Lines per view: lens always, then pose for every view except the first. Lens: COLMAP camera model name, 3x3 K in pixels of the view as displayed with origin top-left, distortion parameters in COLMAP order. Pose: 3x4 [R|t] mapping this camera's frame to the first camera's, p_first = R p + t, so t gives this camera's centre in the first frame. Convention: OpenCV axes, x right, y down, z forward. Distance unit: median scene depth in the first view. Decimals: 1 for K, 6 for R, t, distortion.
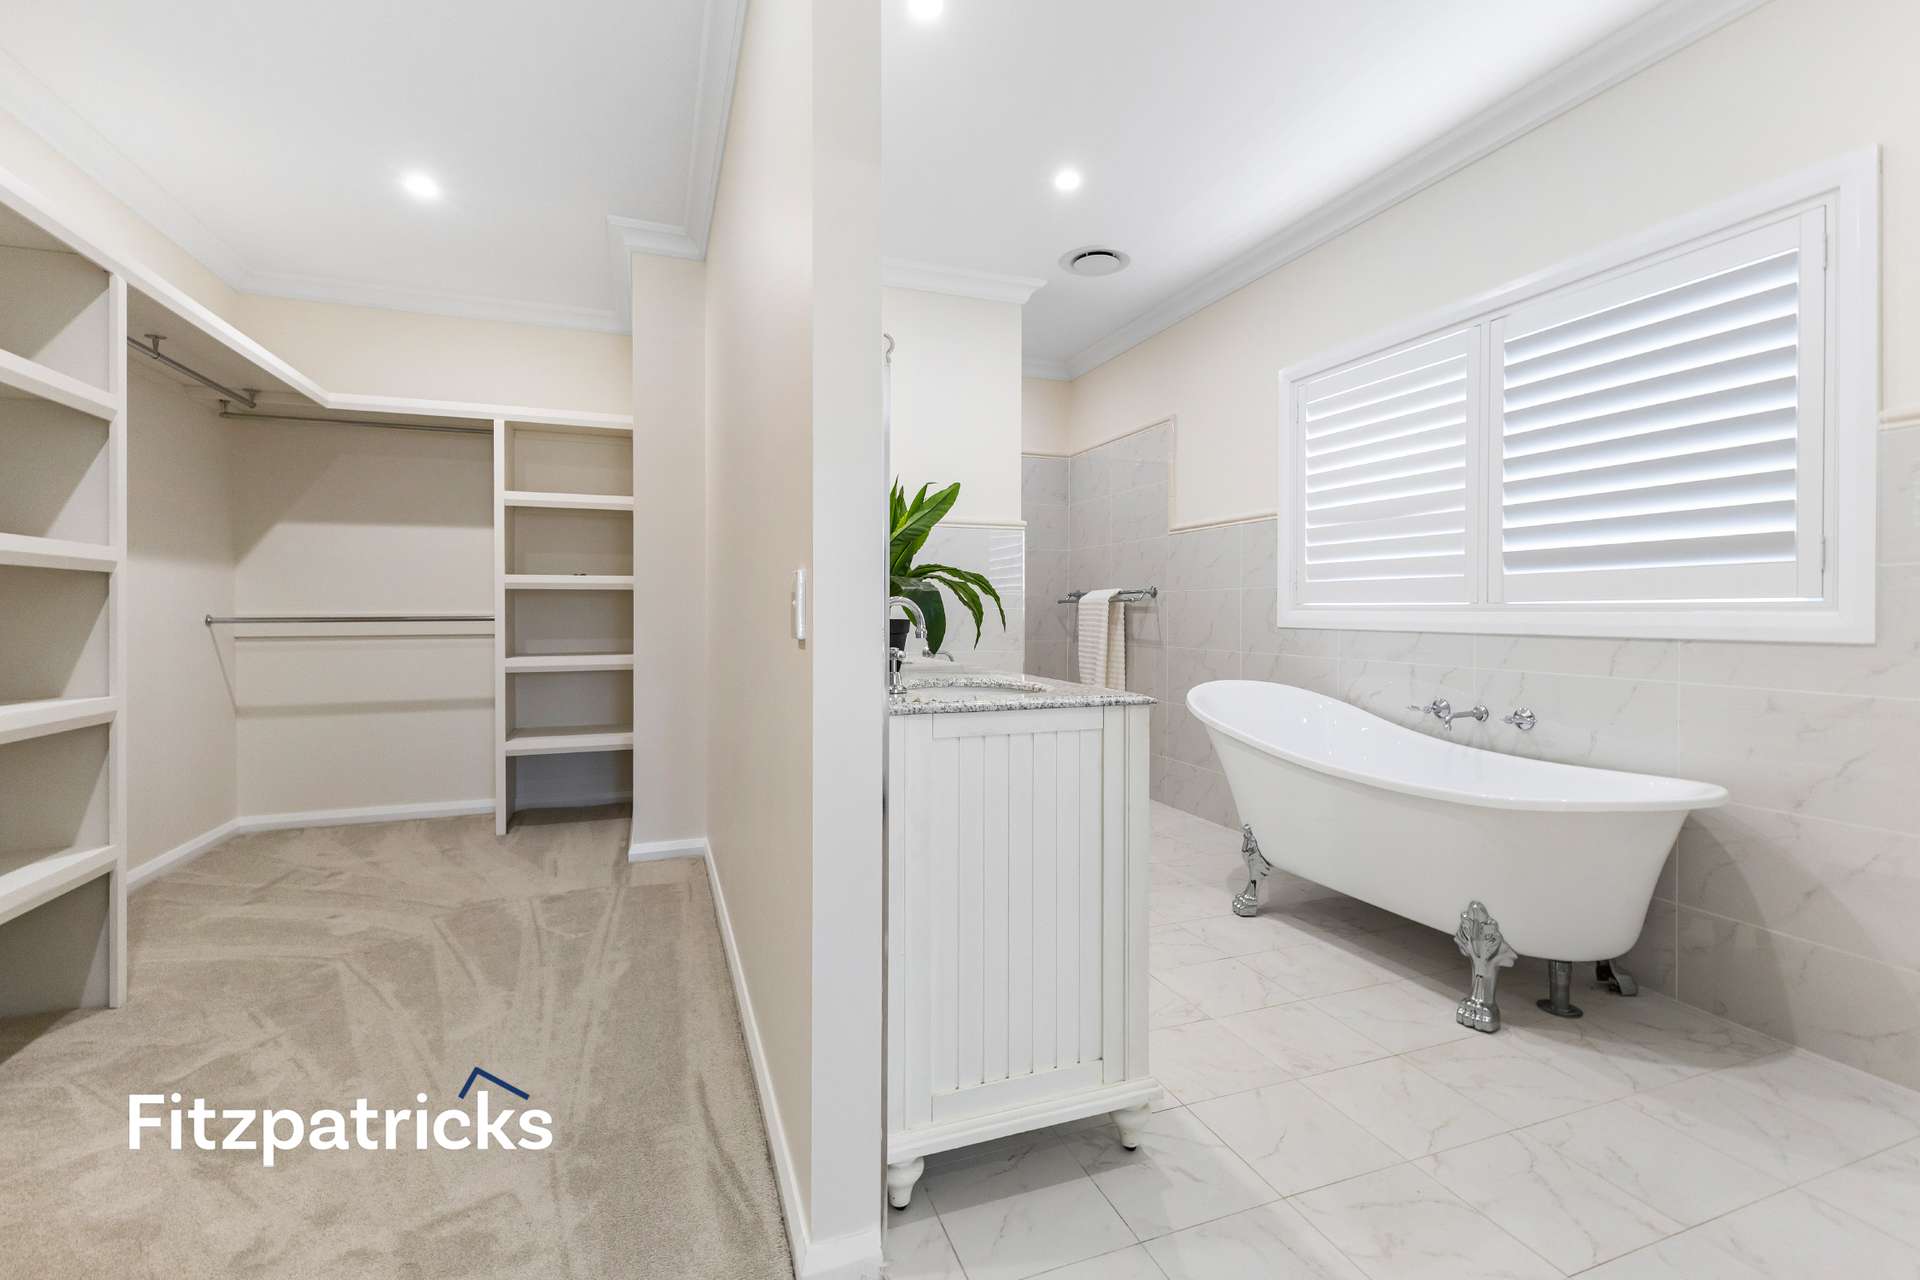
lens RADIAL K [[836.1, 0, 955.7], [0, 836.1, 612.1], [0, 0, 1]] dist [0.004275, -0.002405]
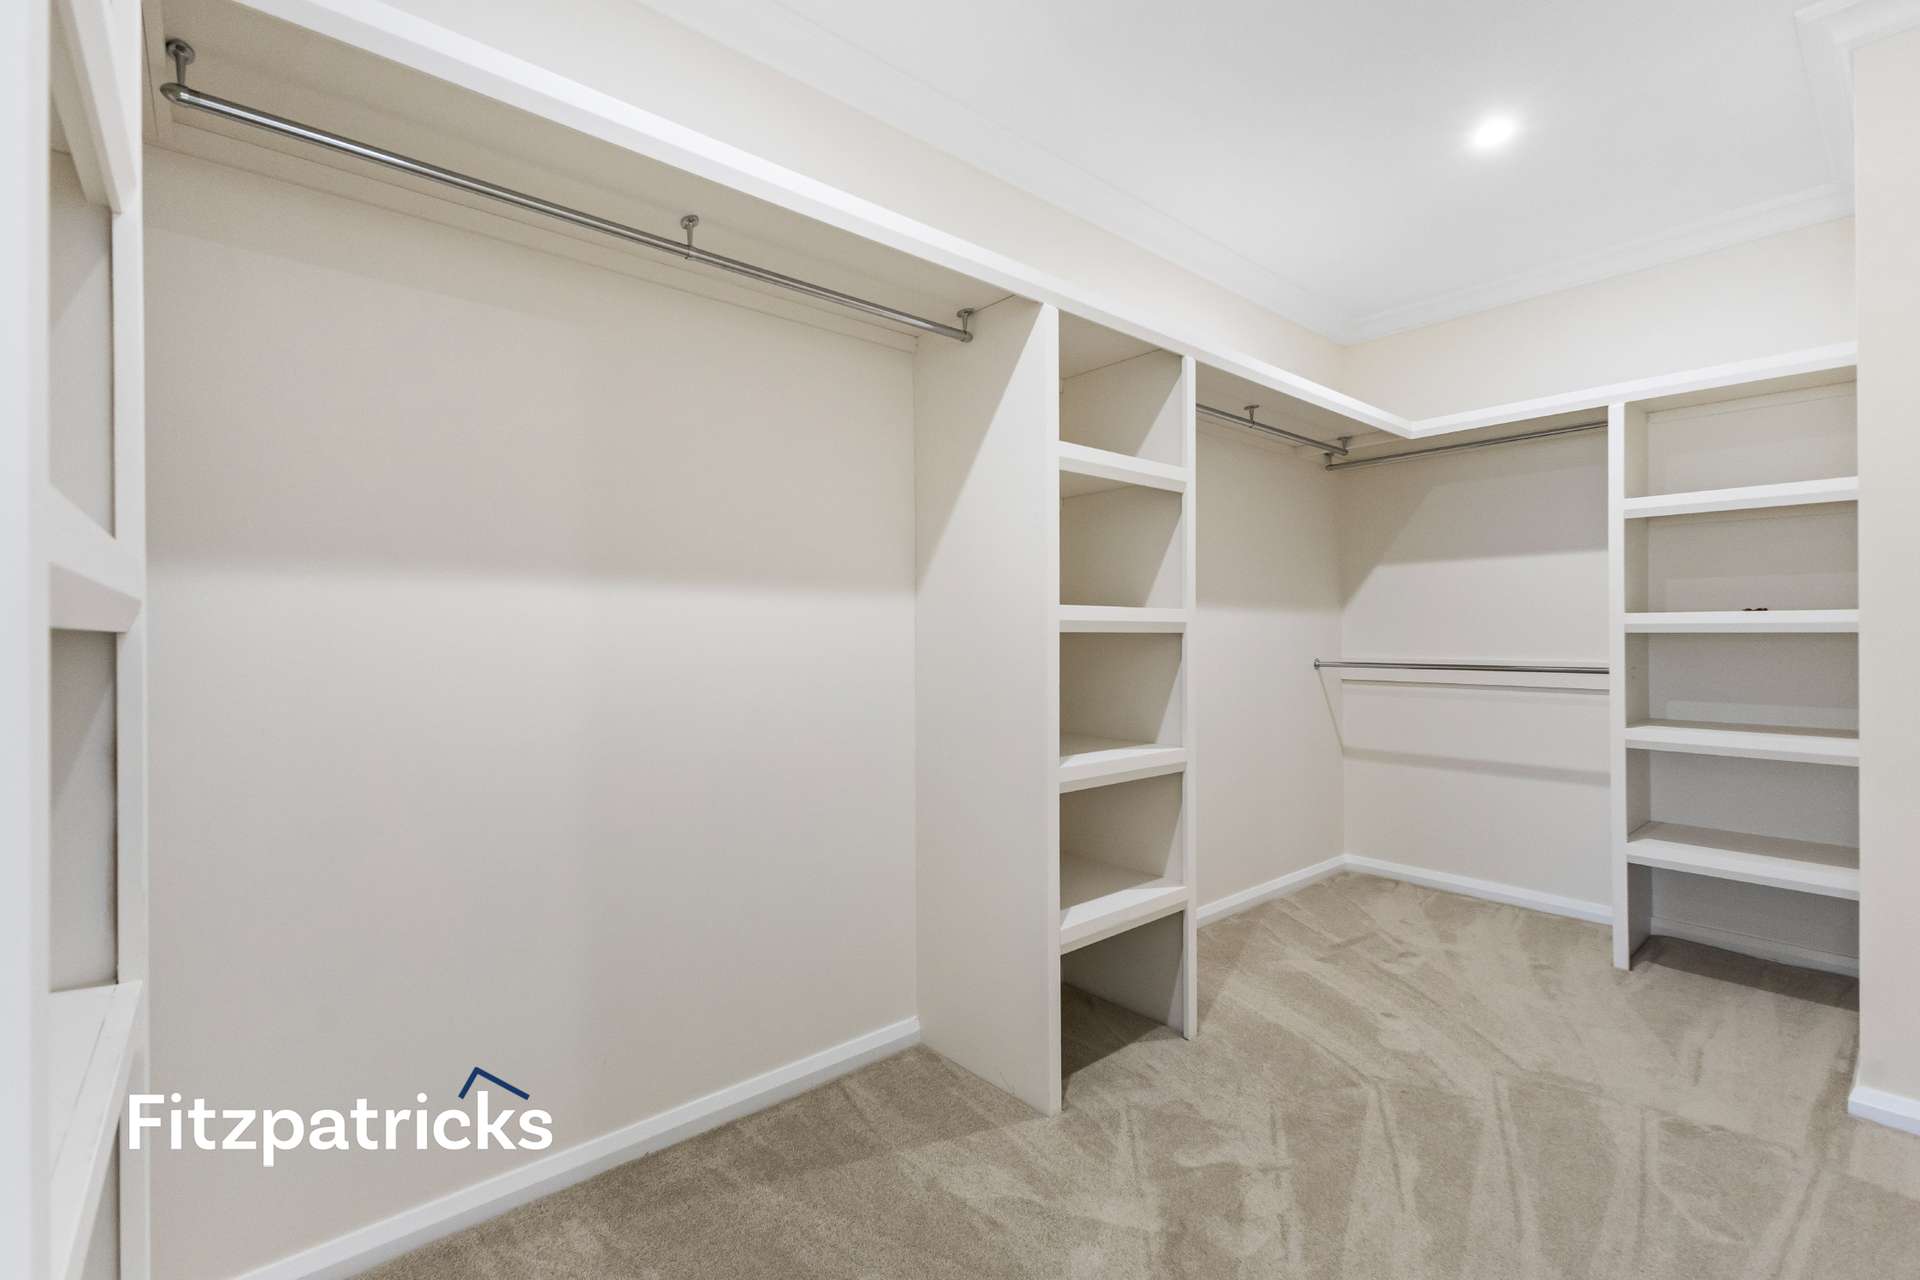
lens RADIAL K [[836.1, 0, 956.4], [0, 836.1, 629.0], [0, 0, 1]] dist [0.004275, -0.002405]
pose [[0.349271, -0.008088, -0.936987, -0.066039], [-0.001457, 0.999957, -0.009175, -0.027391], [0.937021, 0.004569, 0.349244, 0.230814]]
